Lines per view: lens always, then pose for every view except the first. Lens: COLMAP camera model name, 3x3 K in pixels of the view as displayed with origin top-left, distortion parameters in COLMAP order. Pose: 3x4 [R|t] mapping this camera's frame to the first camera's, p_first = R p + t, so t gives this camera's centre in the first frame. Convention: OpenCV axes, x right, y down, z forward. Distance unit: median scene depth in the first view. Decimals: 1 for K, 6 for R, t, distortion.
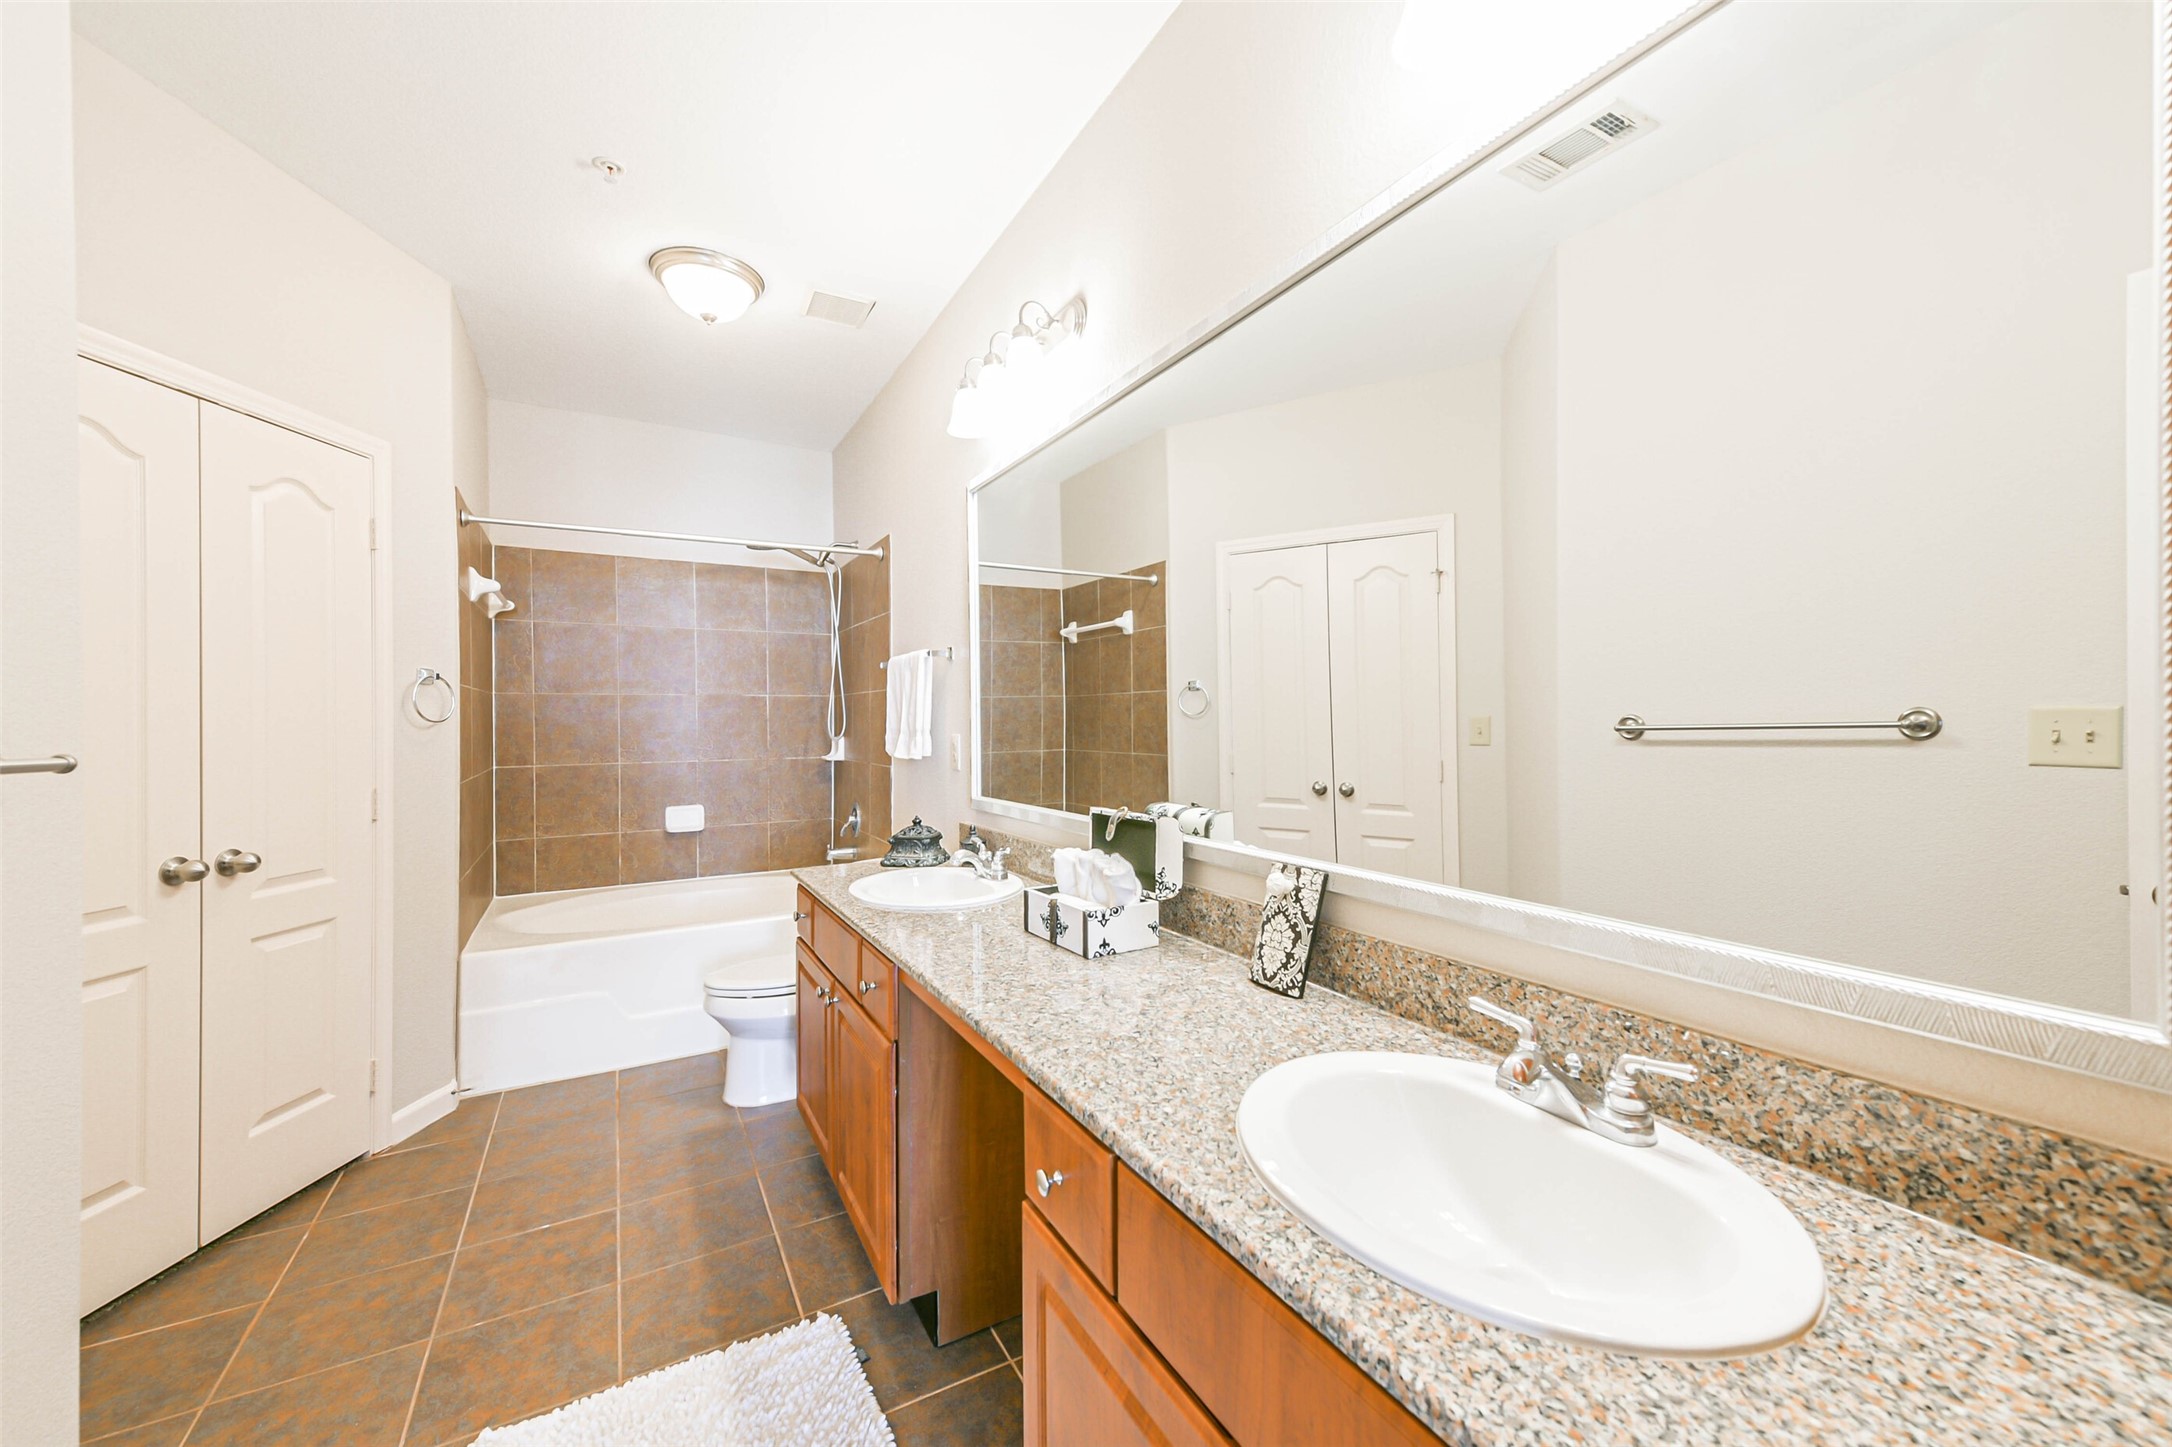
lens RADIAL K [[853.8, 0, 1081.3], [0, 853.8, 725.9], [0, 0, 1]] dist [0.038659, -0.014672]
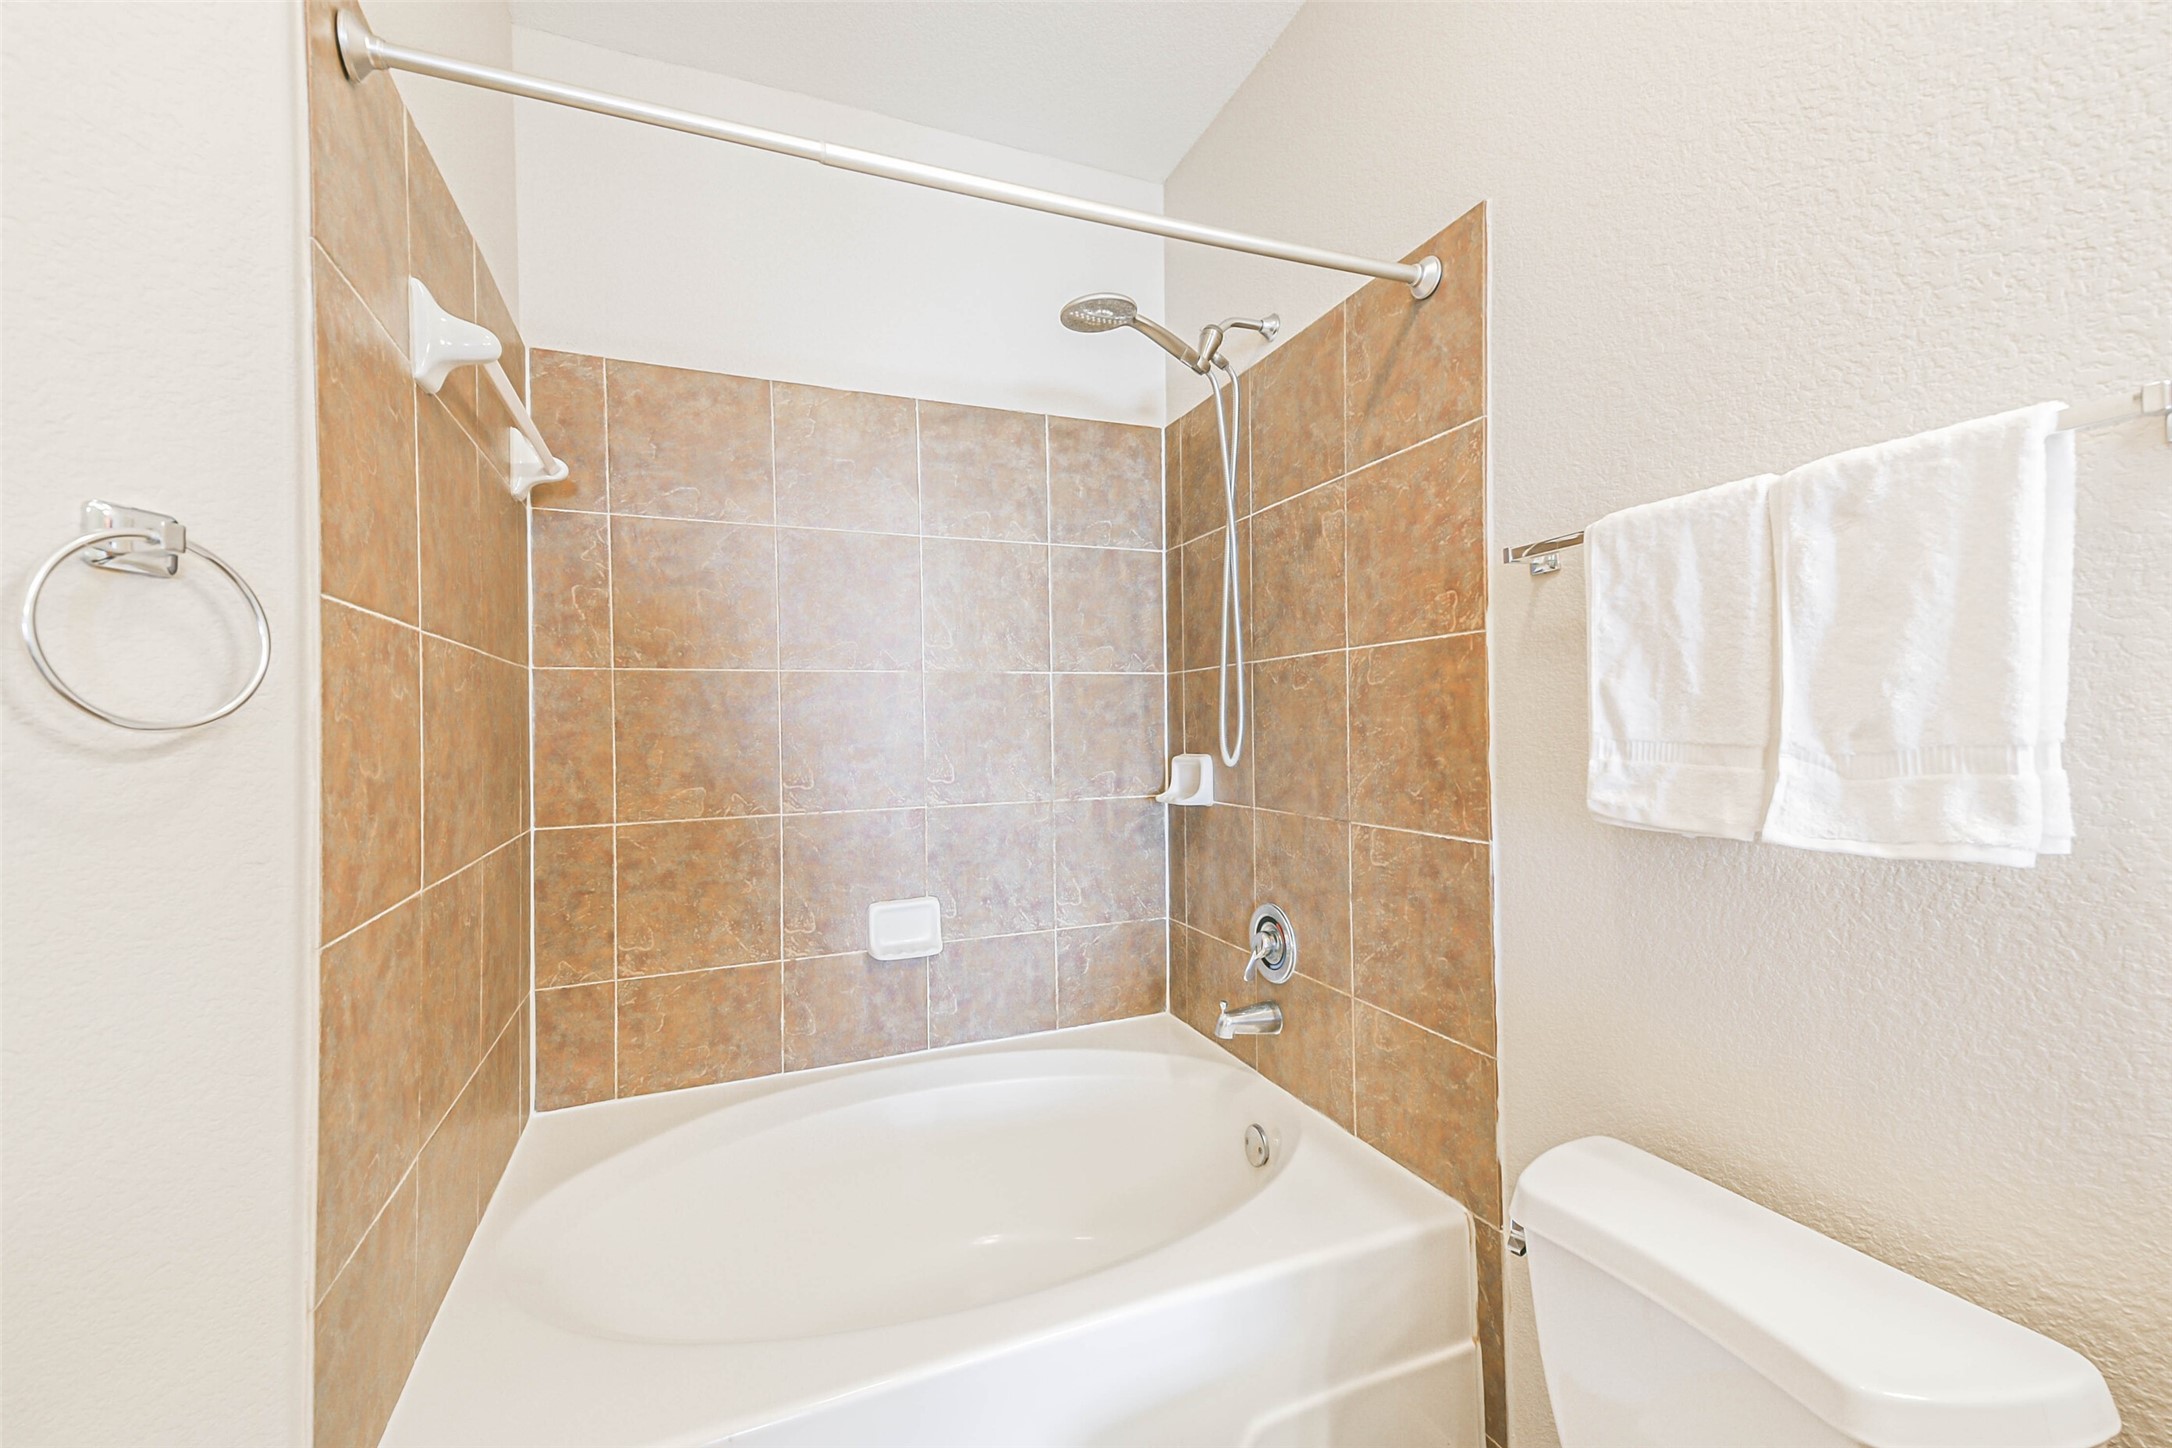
lens RADIAL K [[883.6, 0, 1078.4], [0, 883.6, 724.1], [0, 0, 1]] dist [0.036636, -0.014281]
pose [[0.992445, -0.013617, -0.121928, -0.312112], [0.011344, 0.999749, -0.019316, 0.004206], [0.122161, 0.017787, 0.992351, 0.531444]]
